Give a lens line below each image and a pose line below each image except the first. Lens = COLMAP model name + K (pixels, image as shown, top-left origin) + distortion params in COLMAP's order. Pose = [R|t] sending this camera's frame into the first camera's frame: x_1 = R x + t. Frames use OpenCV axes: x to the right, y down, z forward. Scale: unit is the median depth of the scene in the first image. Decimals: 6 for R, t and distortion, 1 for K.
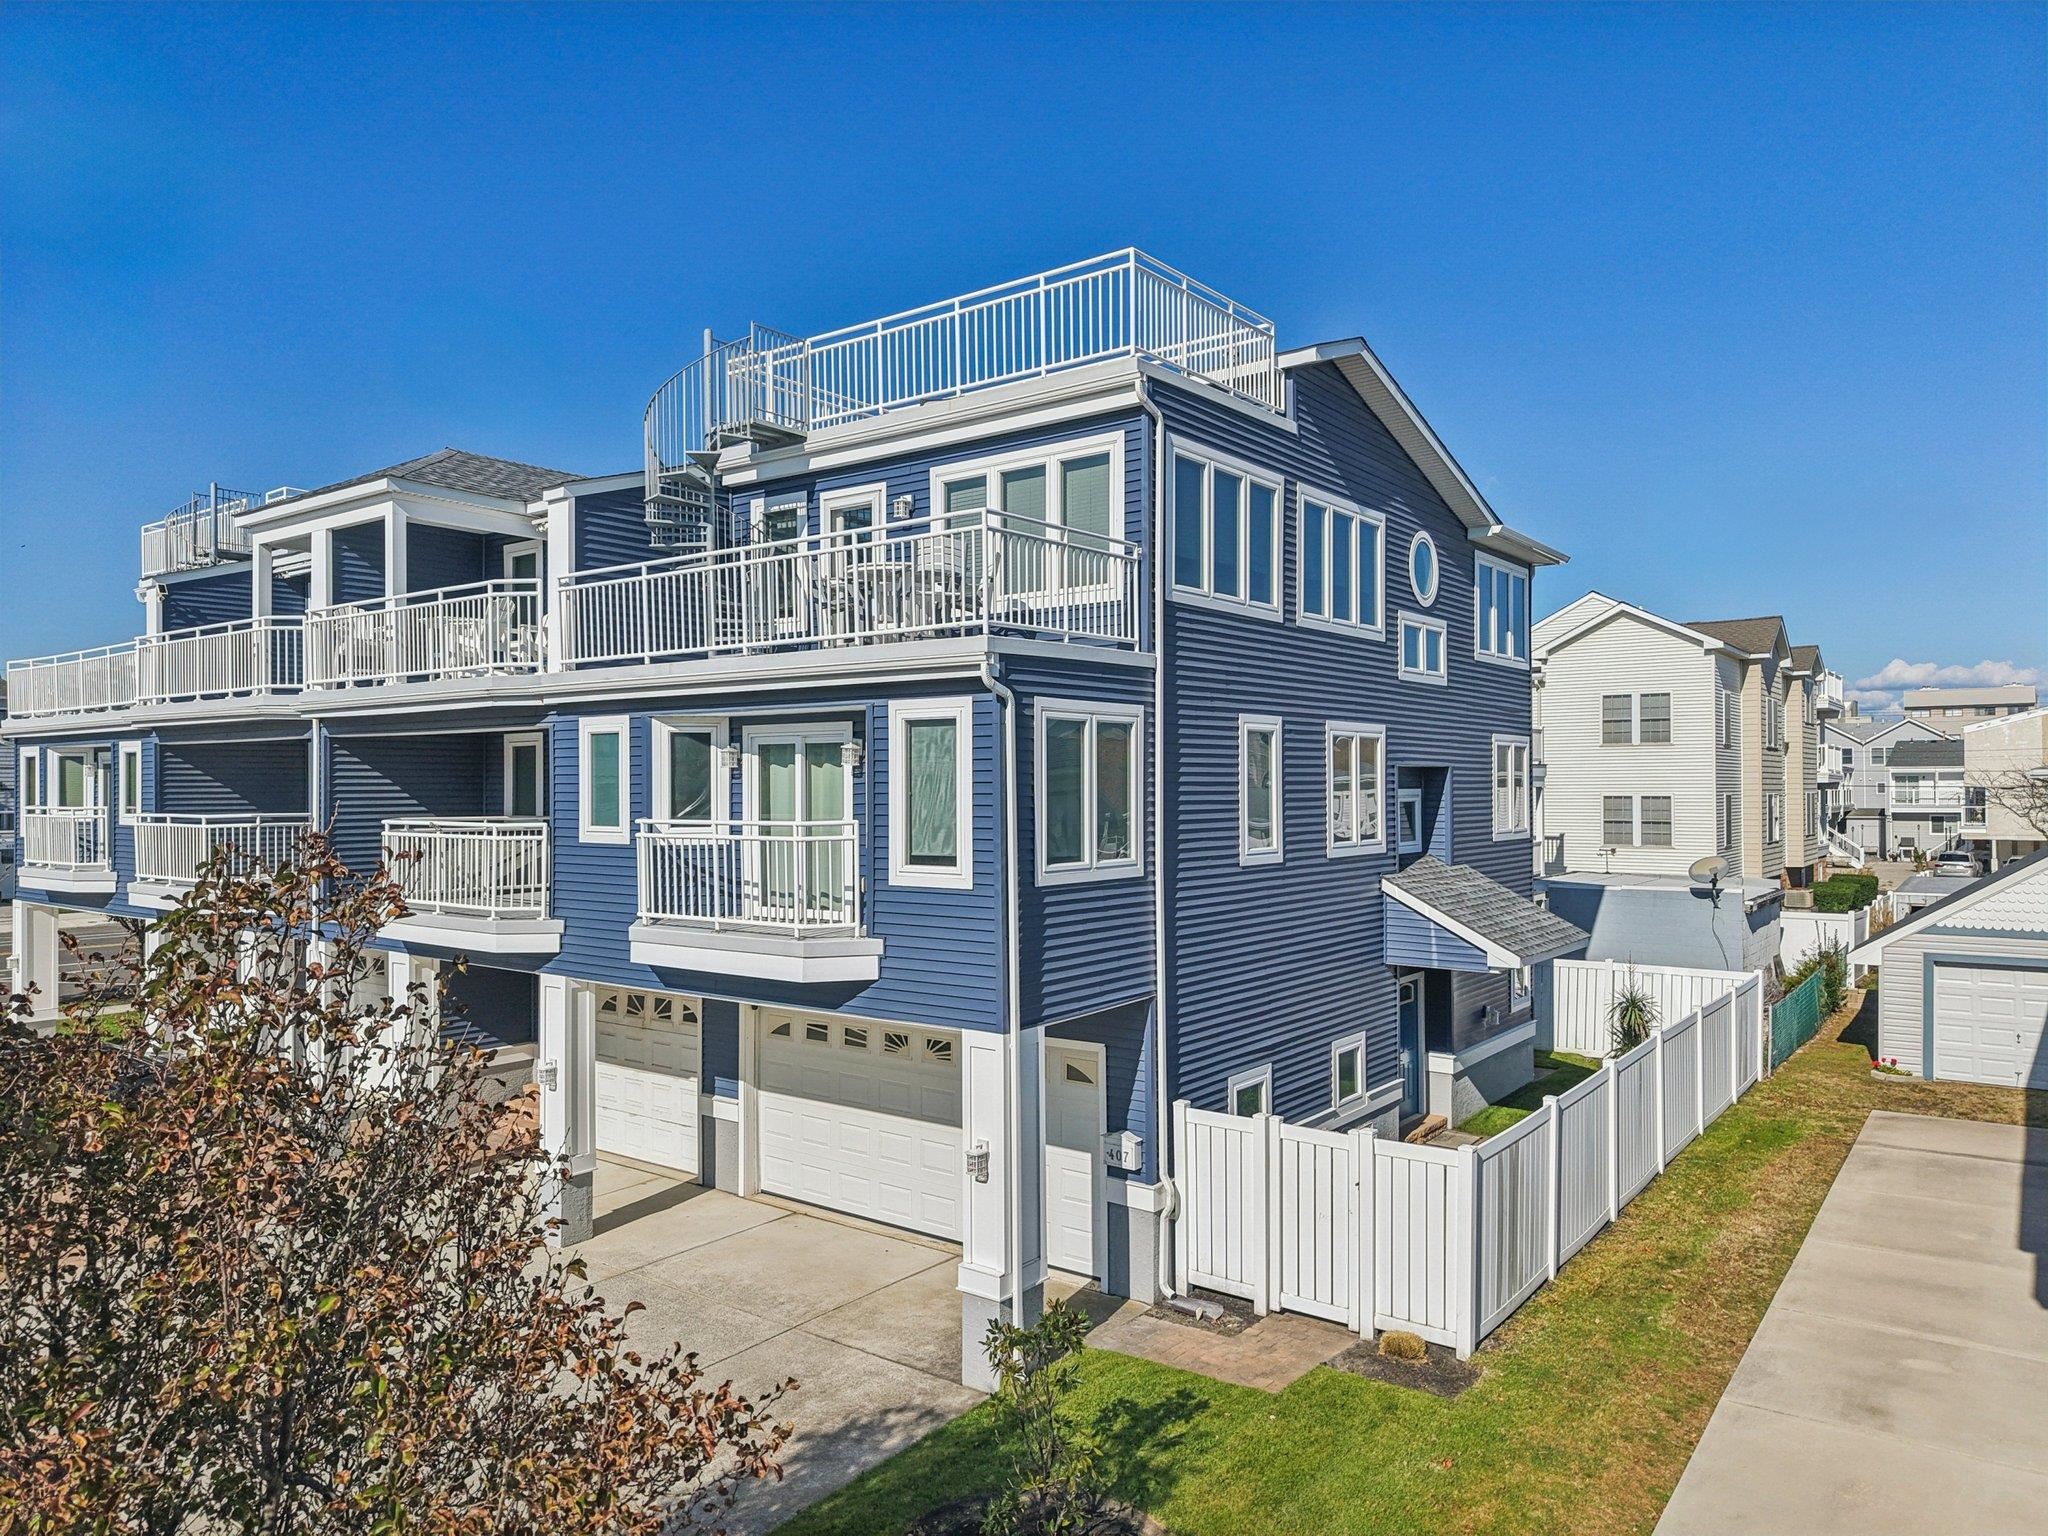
lens RADIAL K [[1385.6, 0, 1024.0], [0, 1385.6, 768.0], [0, 0, 1]] dist [0.006235, 0.001702]
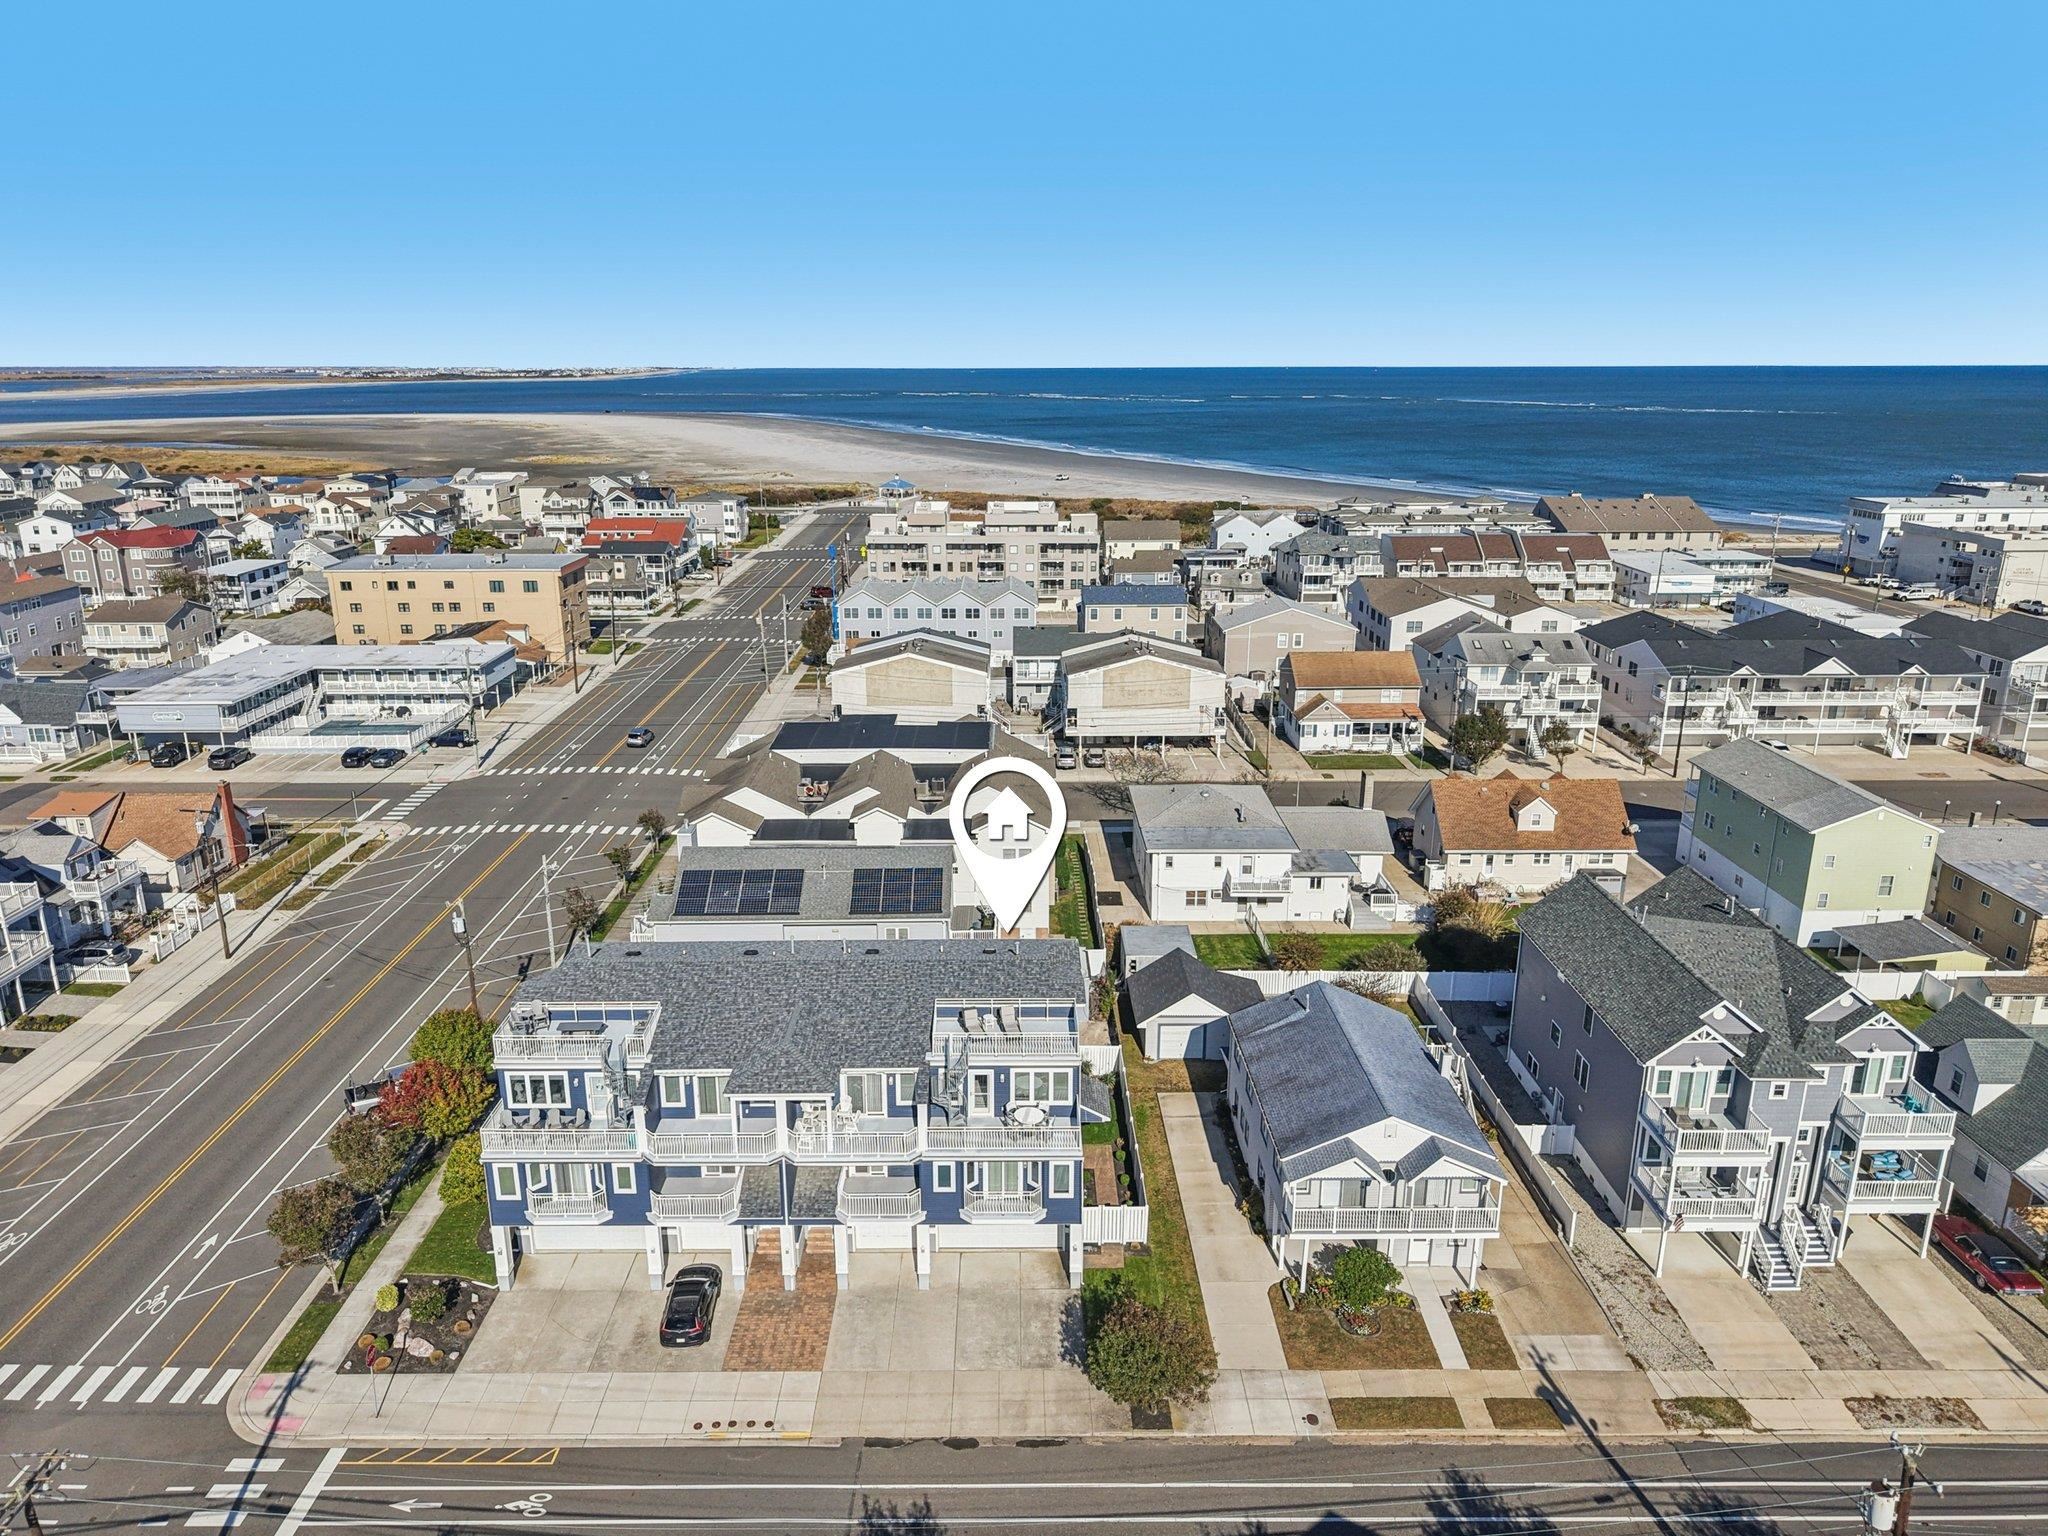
lens RADIAL K [[1385.6, 0, 1024.0], [0, 1385.6, 768.0], [0, 0, 1]] dist [0.006235, 0.001702]
pose [[0.788892, -0.166175, 0.591638, -2.167660], [-0.011225, 0.958688, 0.284237, -2.111147], [-0.614430, -0.230874, 0.754436, -1.678811]]
